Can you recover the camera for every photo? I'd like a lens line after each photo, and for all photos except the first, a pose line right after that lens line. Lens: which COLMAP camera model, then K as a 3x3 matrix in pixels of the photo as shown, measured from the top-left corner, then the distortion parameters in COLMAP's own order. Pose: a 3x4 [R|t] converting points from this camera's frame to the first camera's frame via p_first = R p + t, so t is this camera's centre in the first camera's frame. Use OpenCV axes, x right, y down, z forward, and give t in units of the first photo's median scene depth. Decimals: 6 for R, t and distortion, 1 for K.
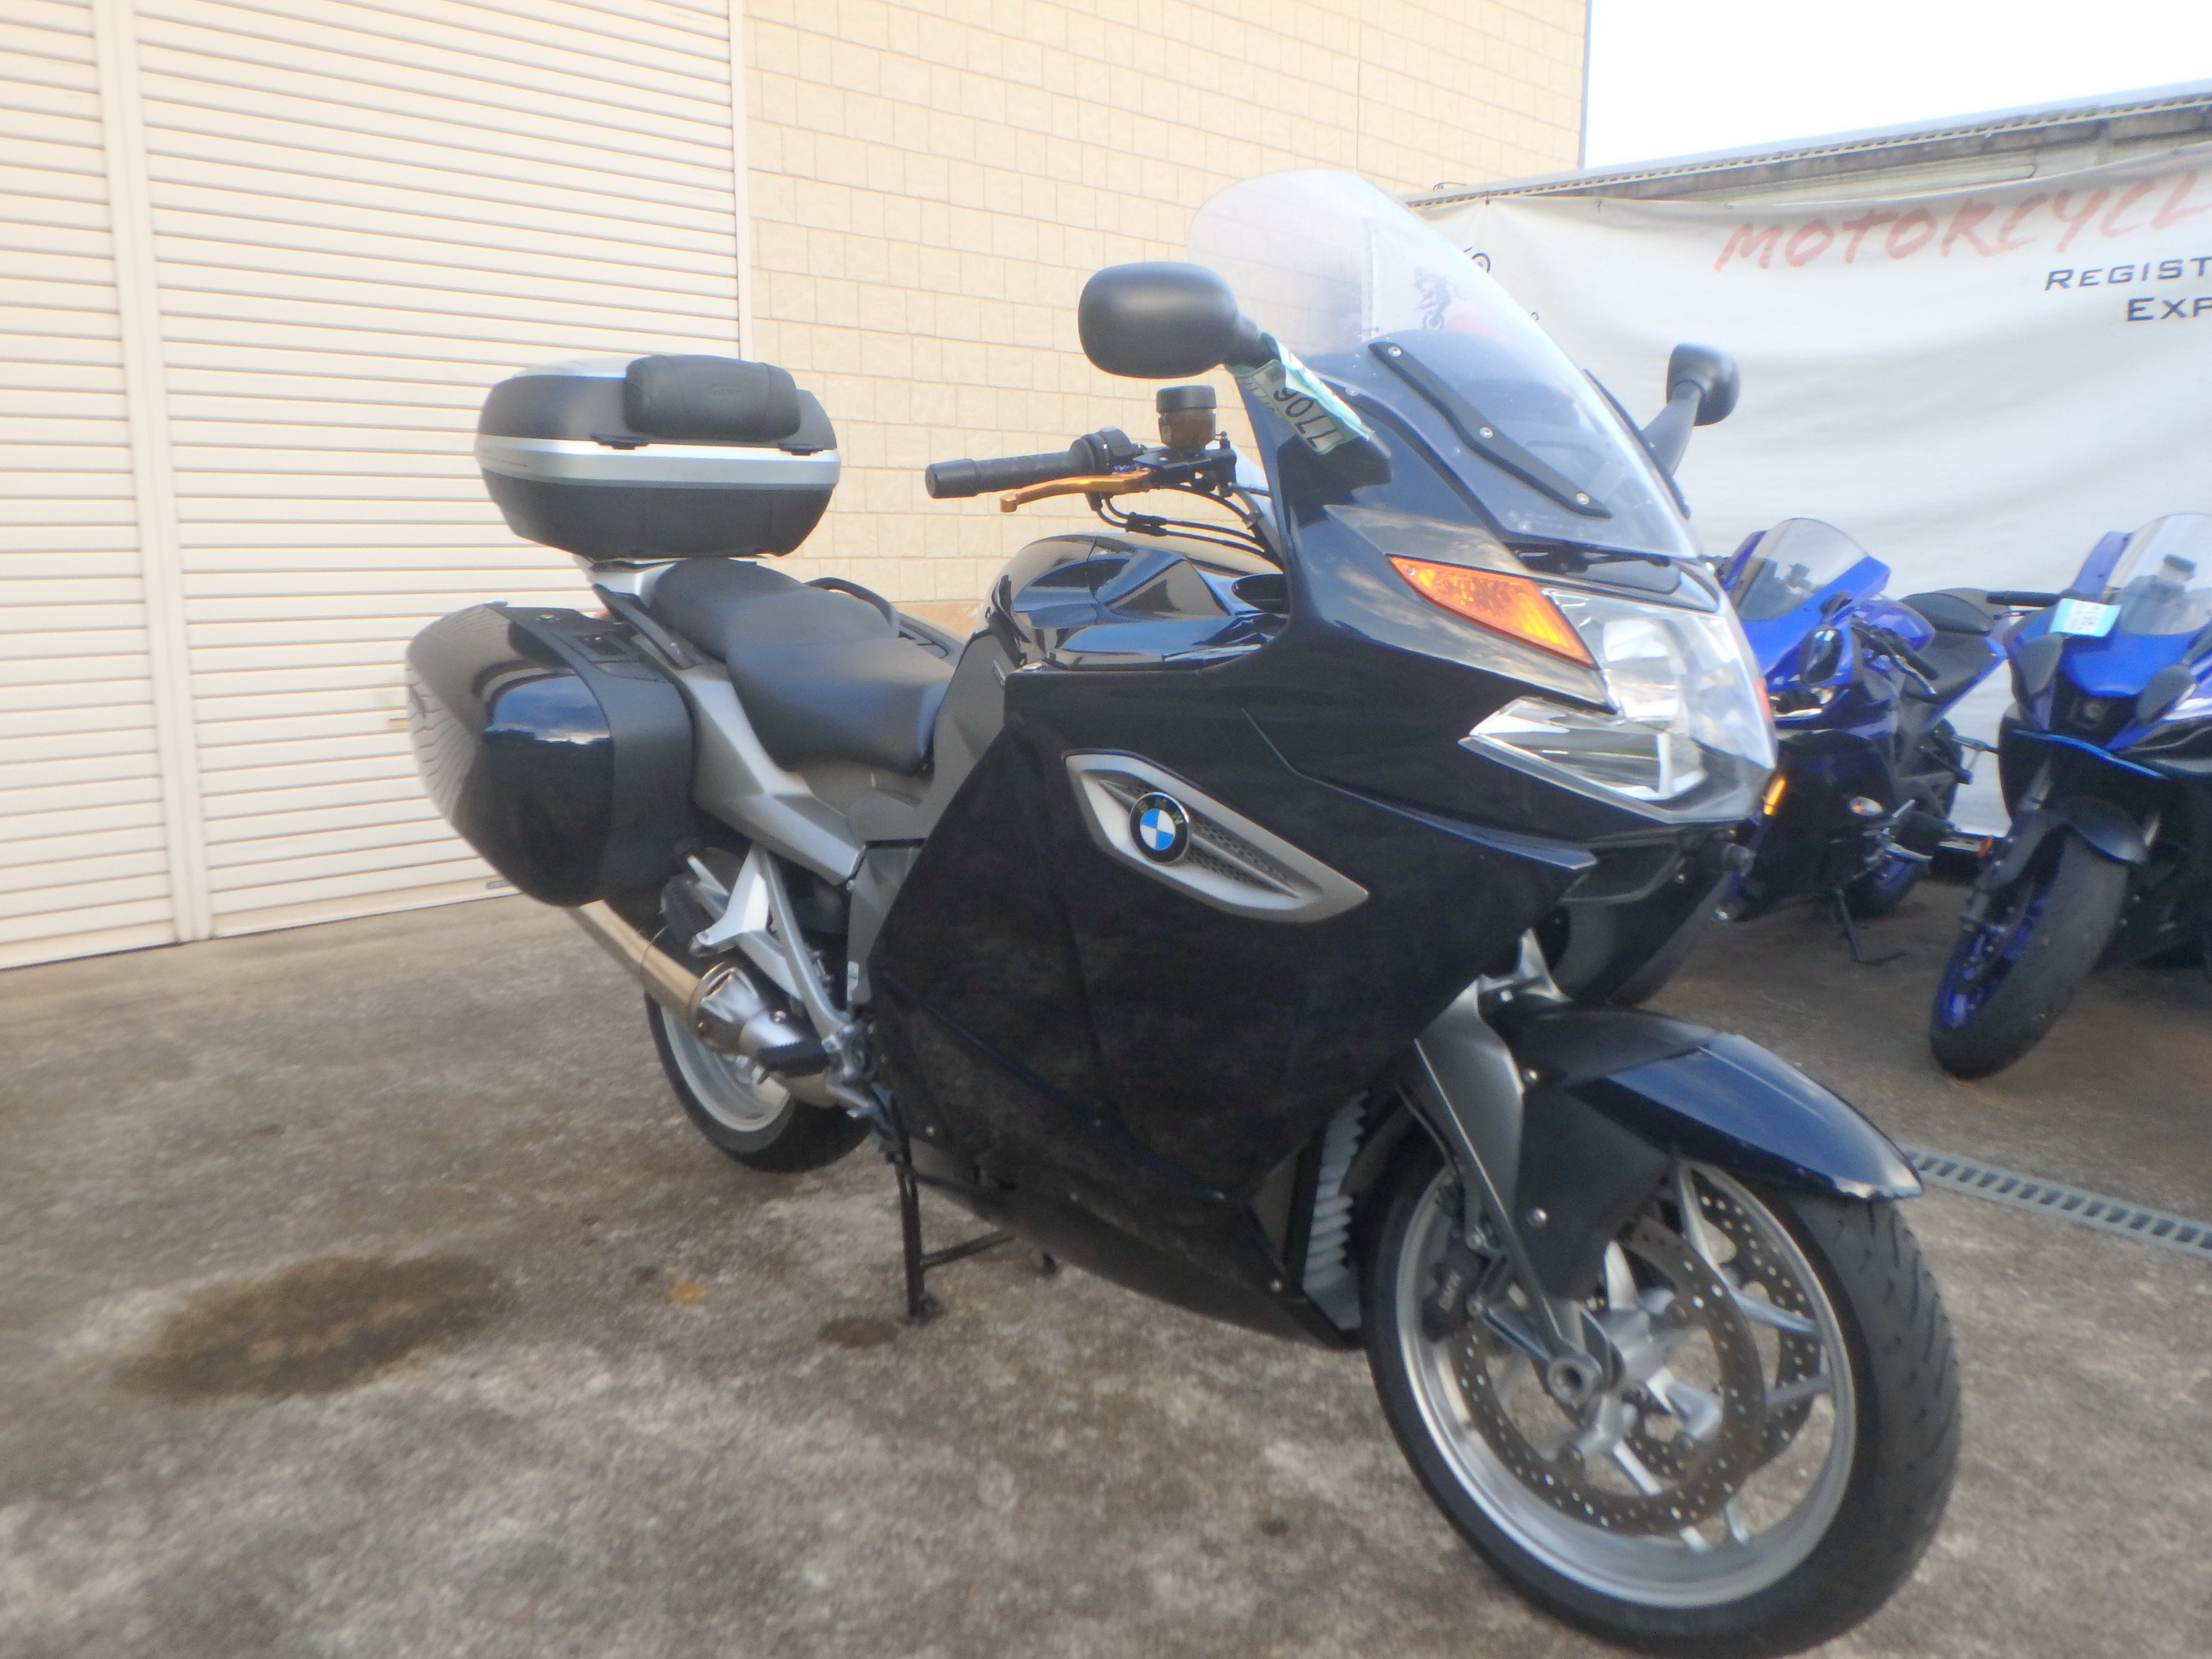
lens RADIAL K [[1684.4, 0, 1124.2], [0, 1684.4, 837.3], [0, 0, 1]] dist [-0.031523, 0.019700]
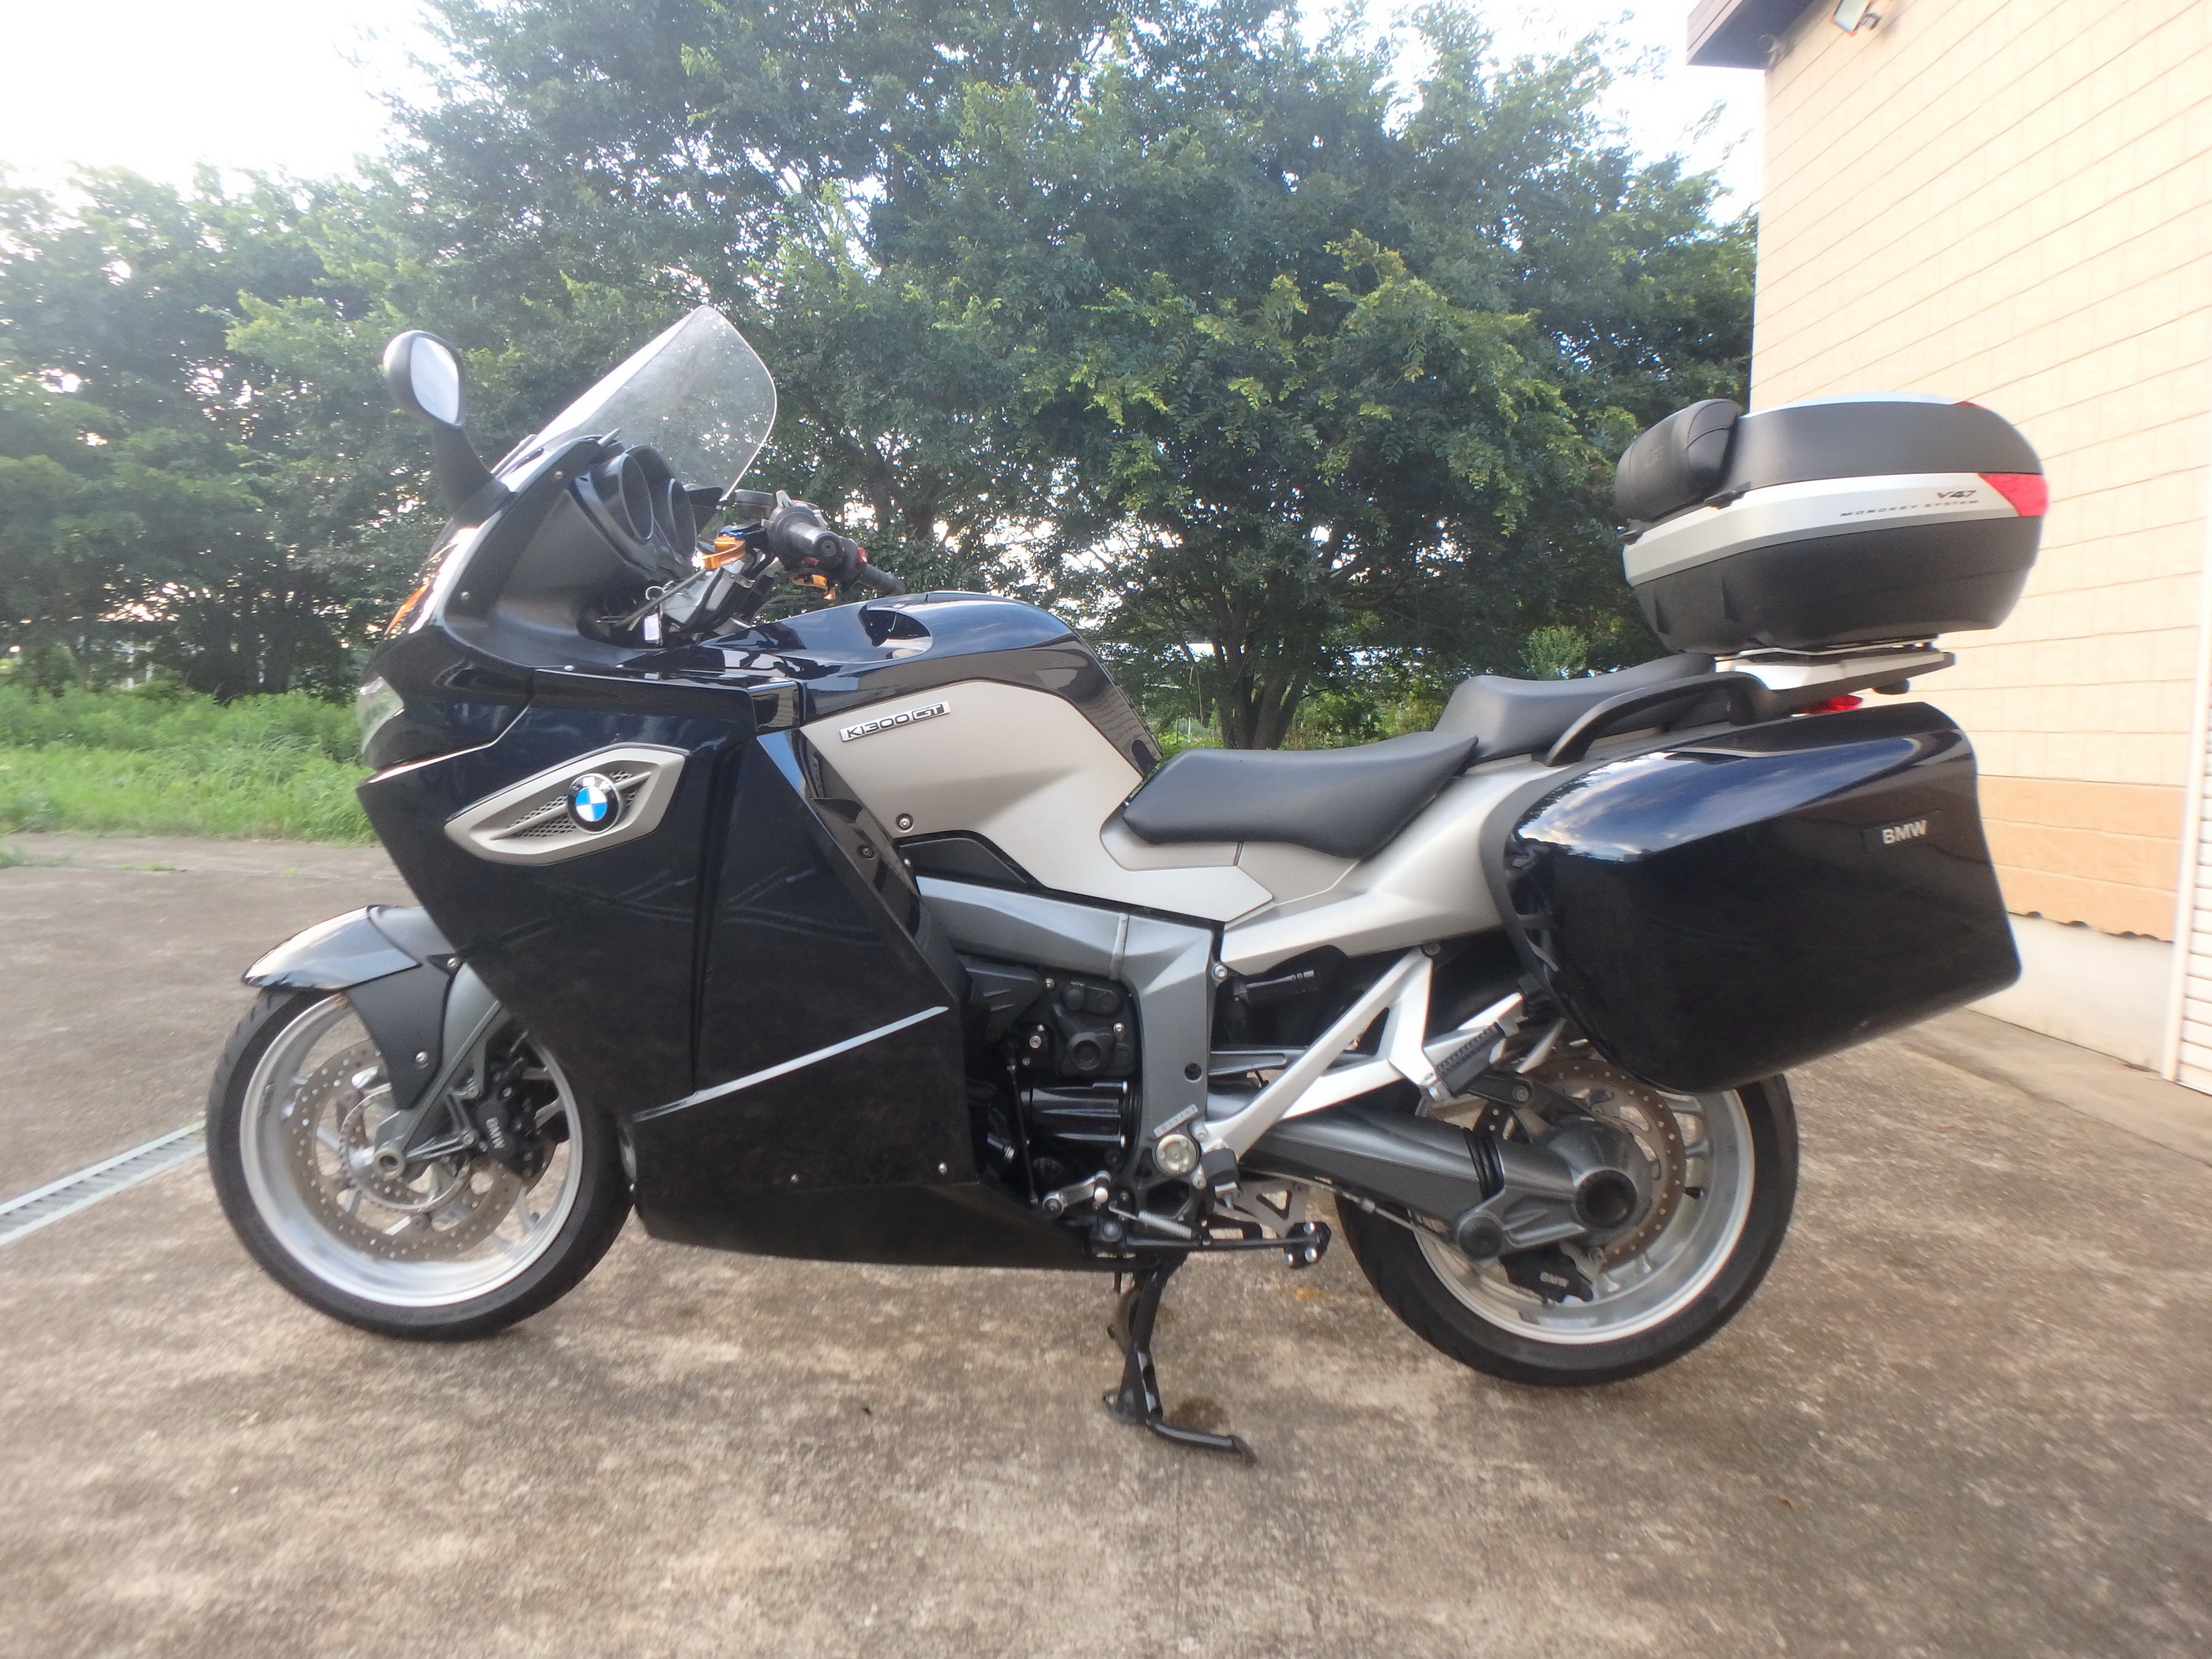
lens RADIAL K [[1366.2, 0, 1098.7], [0, 1366.2, 824.3], [0, 0, 1]] dist [-0.046120, 0.002318]
pose [[-0.704906, 0.019366, -0.709037, 0.267400], [-0.167962, 0.966639, 0.193386, -0.104164], [0.689127, 0.255411, -0.678136, 0.797652]]
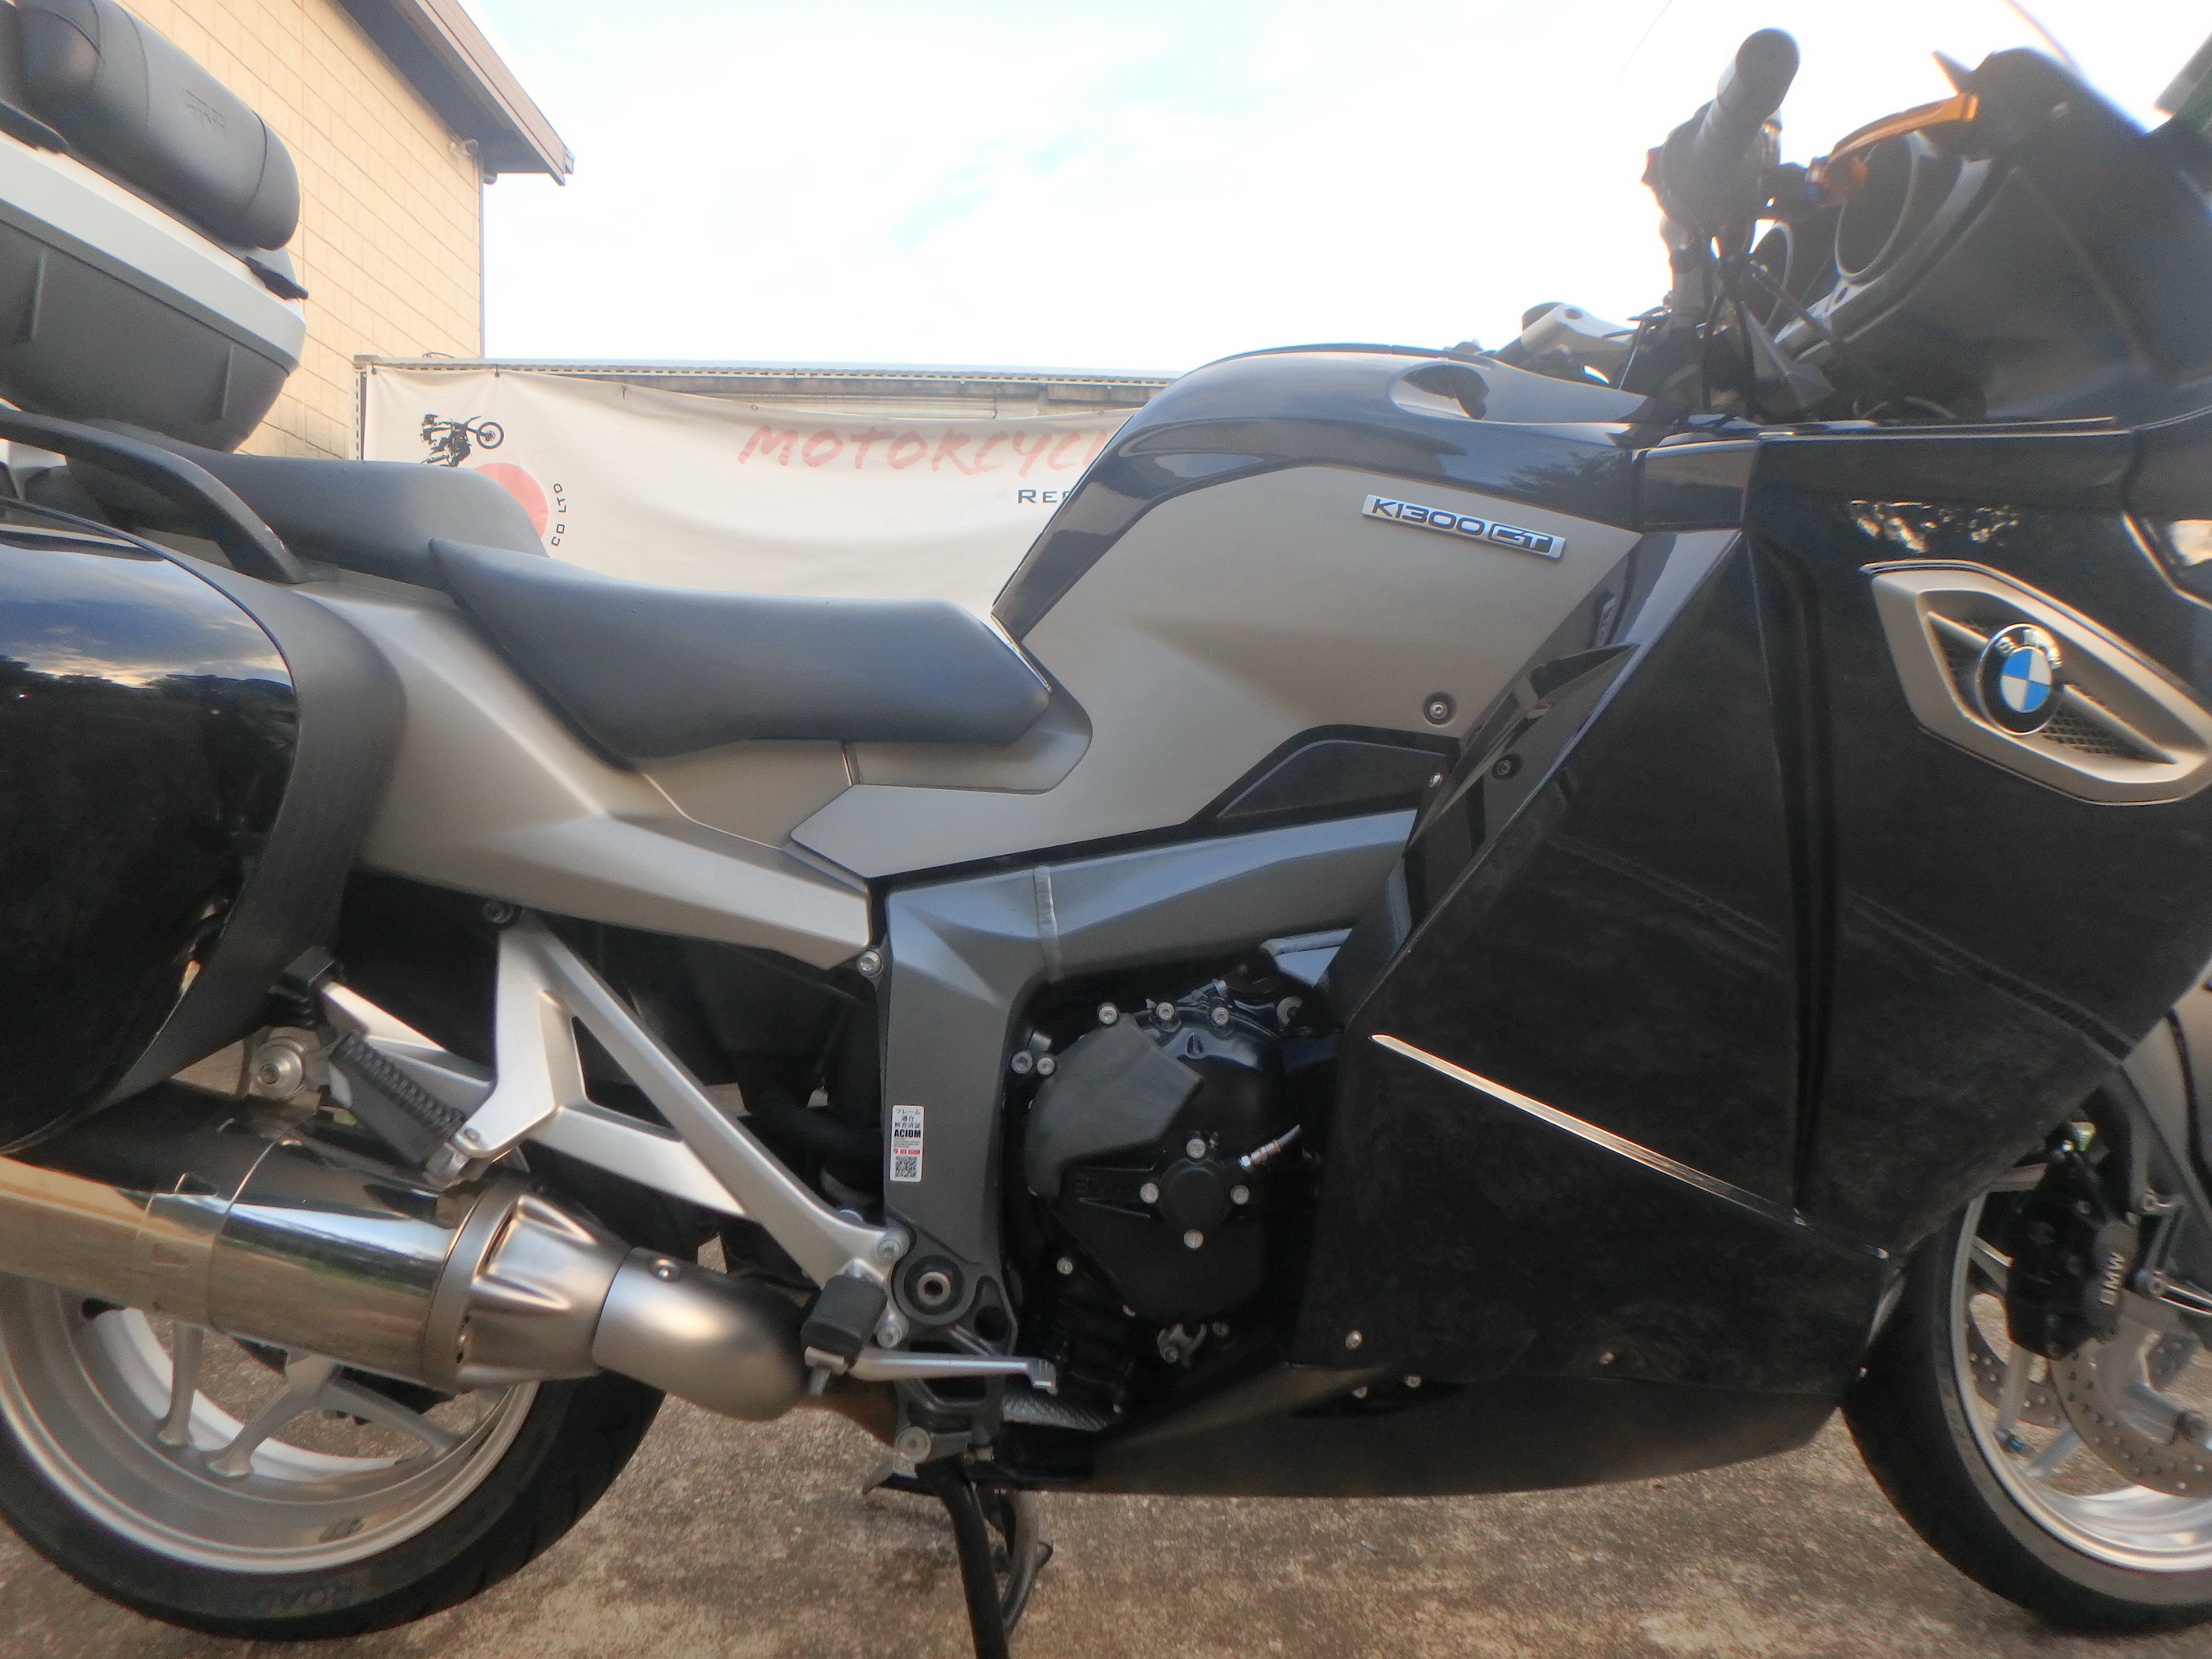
lens RADIAL K [[1366.2, 0, 1095.7], [0, 1366.2, 819.7], [0, 0, 1]] dist [-0.046120, 0.002318]
pose [[0.669372, -0.028989, 0.742362, -0.225158], [0.140357, 0.986178, -0.088046, 0.016244], [-0.729549, 0.163131, 0.664189, 0.339849]]
